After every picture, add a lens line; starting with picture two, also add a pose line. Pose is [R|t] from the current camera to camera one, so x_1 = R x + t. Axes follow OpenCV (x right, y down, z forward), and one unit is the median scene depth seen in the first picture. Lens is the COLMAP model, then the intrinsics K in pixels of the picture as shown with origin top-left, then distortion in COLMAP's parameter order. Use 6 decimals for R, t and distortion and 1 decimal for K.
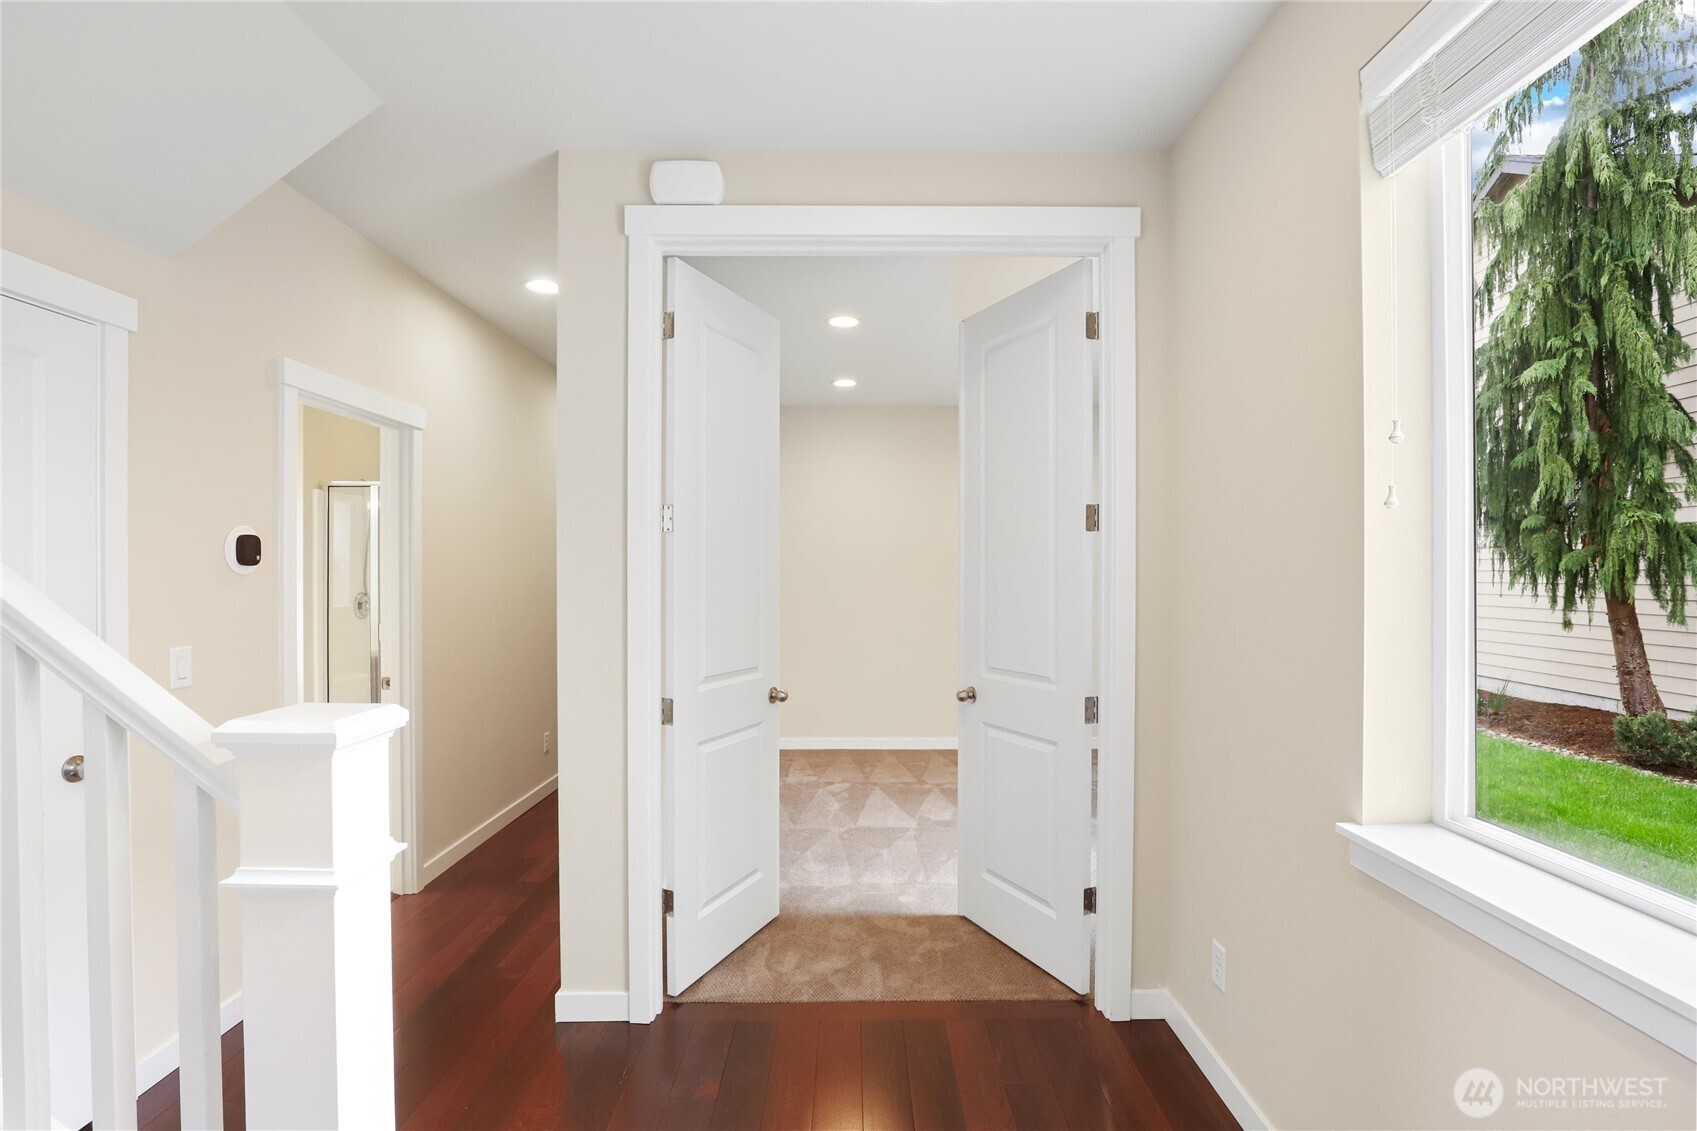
lens RADIAL K [[811.6, 0, 849.0], [0, 811.6, 577.3], [0, 0, 1]] dist [0.000253, 0.000228]
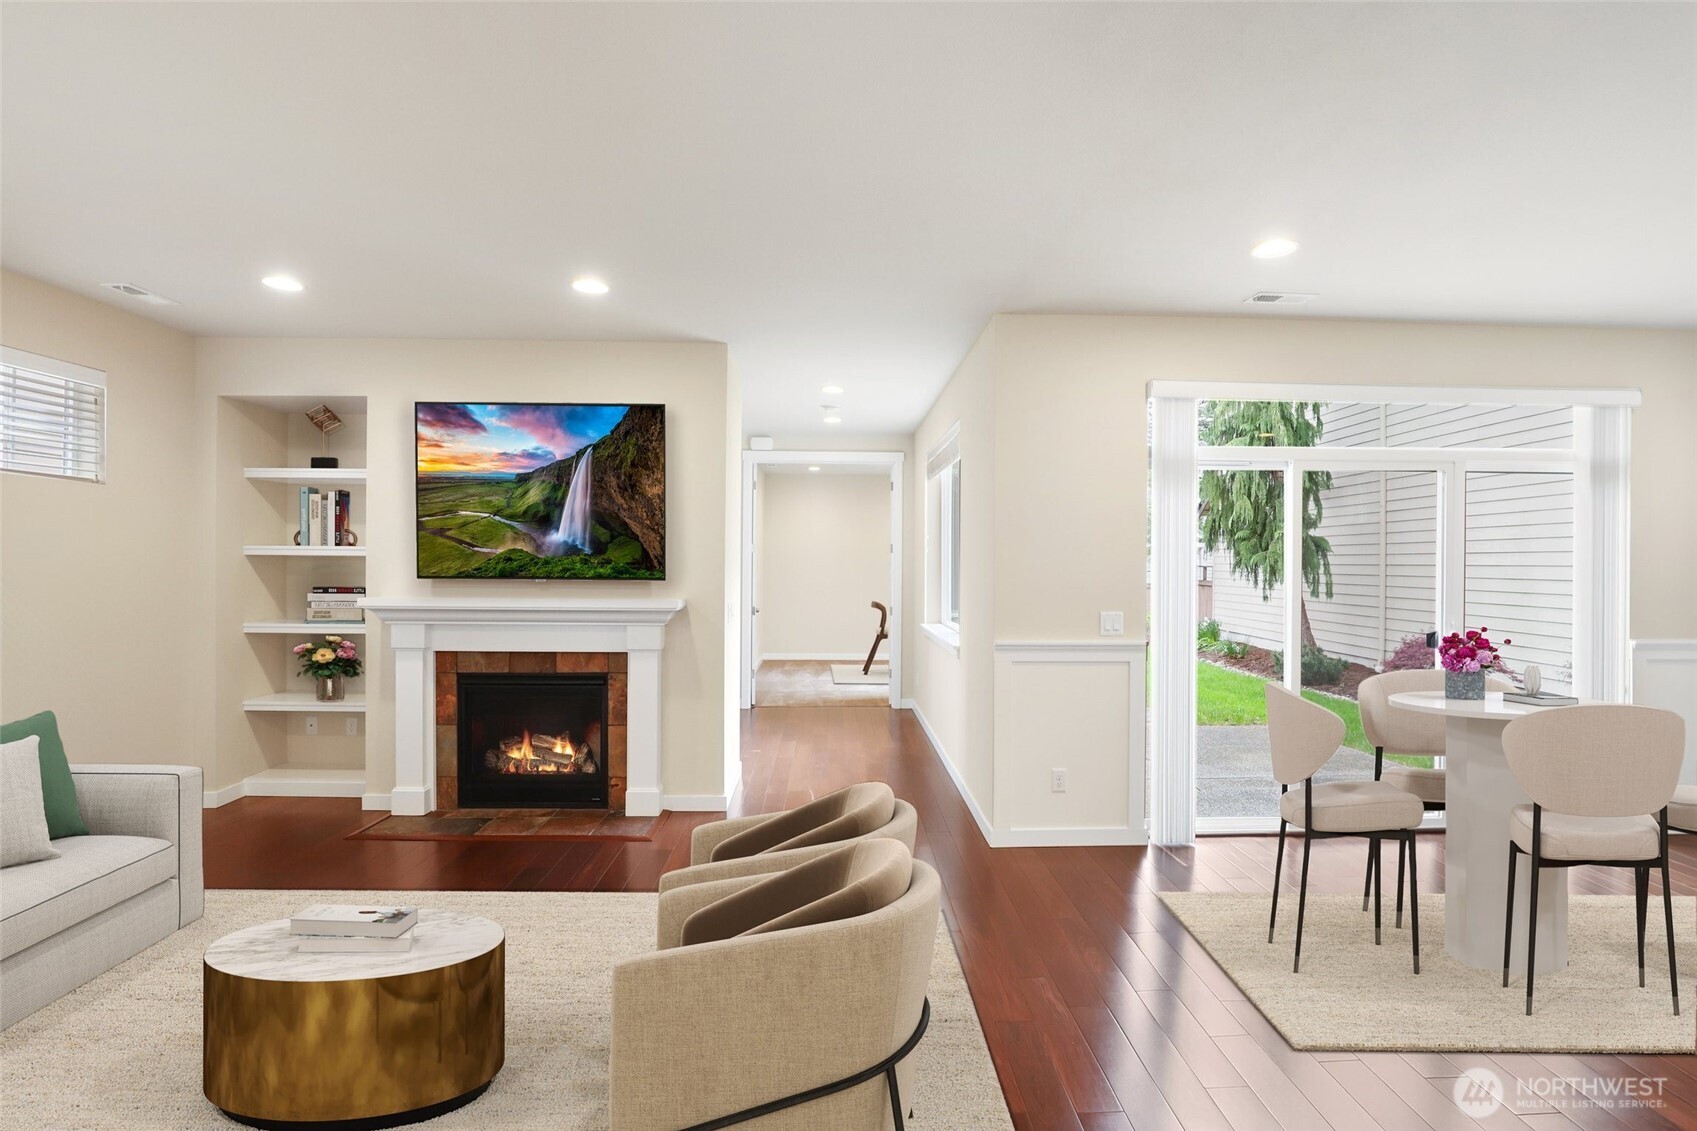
lens RADIAL K [[781.4, 0, 856.1], [0, 781.4, 567.3], [0, 0, 1]] dist [-0.016127, 0.000955]
pose [[0.999069, 0.004437, 0.042900, 0.011172], [-0.004538, 0.999987, 0.002274, -0.002939], [-0.042890, -0.002467, 0.999077, -0.550654]]
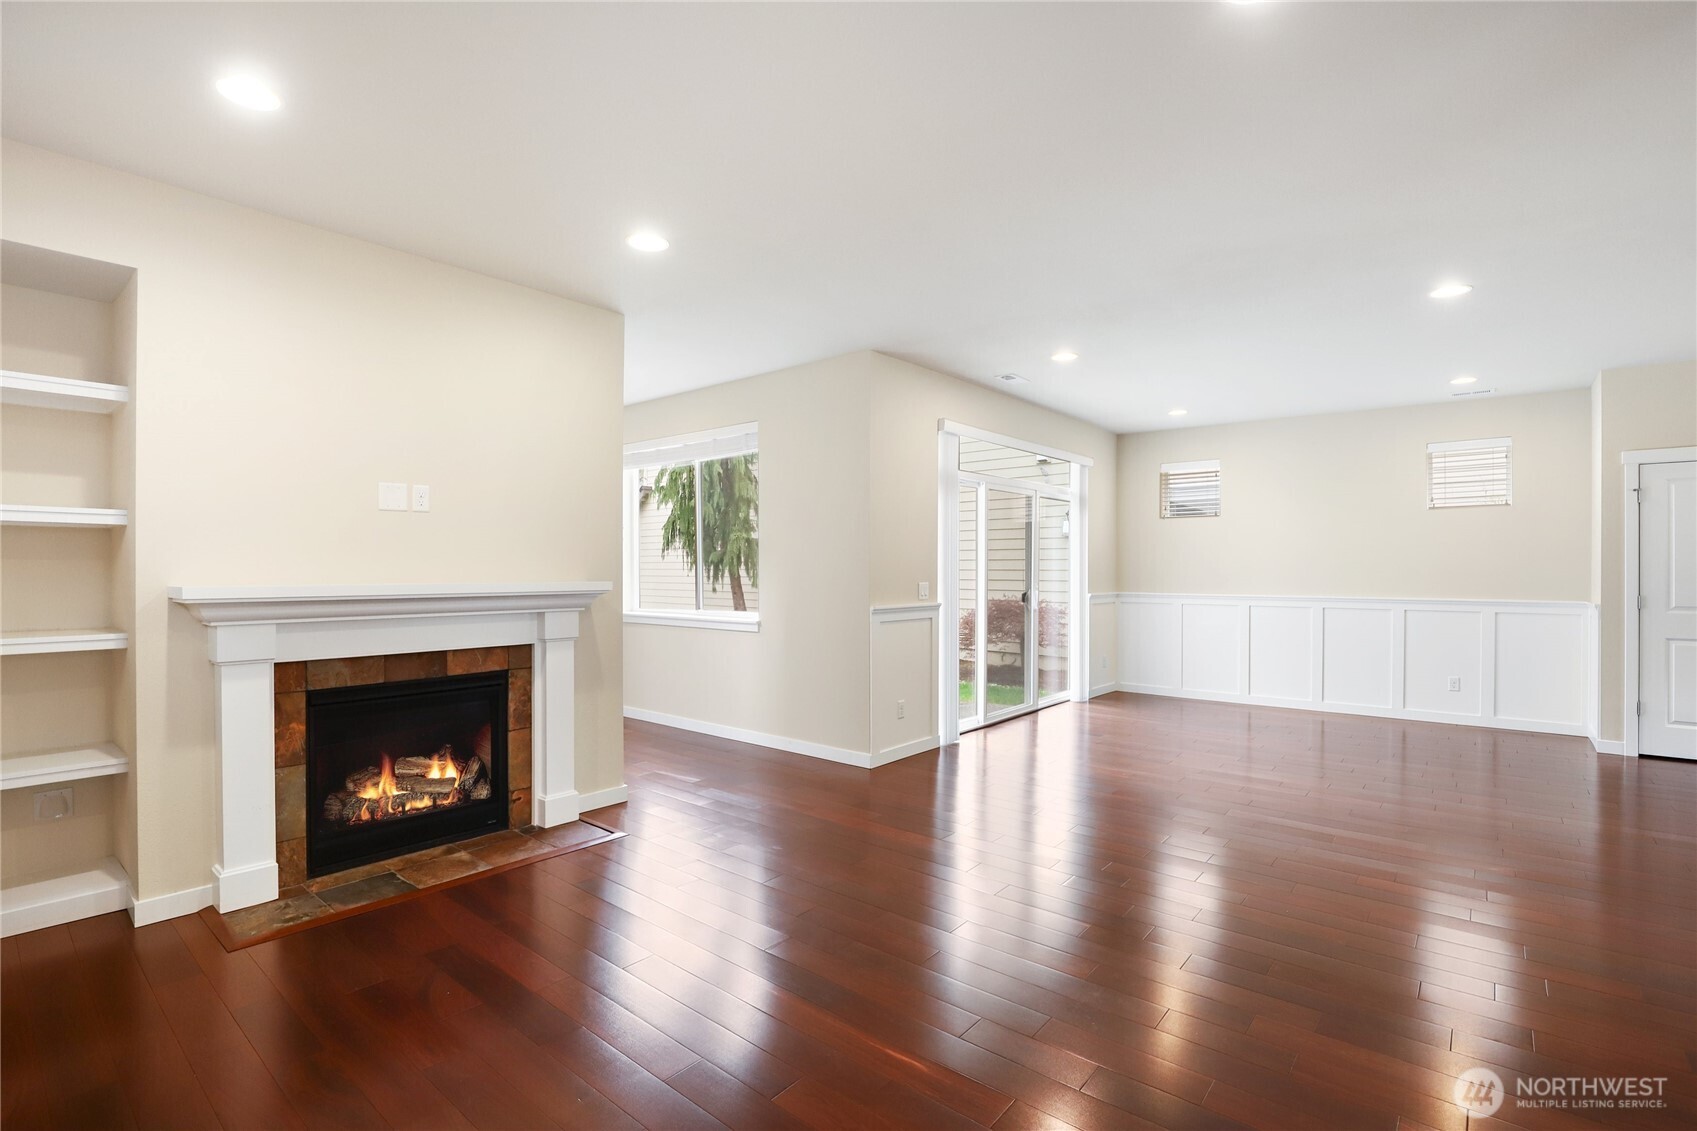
lens RADIAL K [[781.4, 0, 856.1], [0, 781.4, 567.3], [0, 0, 1]] dist [-0.016127, 0.000955]
pose [[0.635809, -0.000740, 0.771846, -0.346071], [0.004974, 0.999983, -0.003139, 0.012981], [-0.771831, 0.005834, 0.635801, -0.461189]]
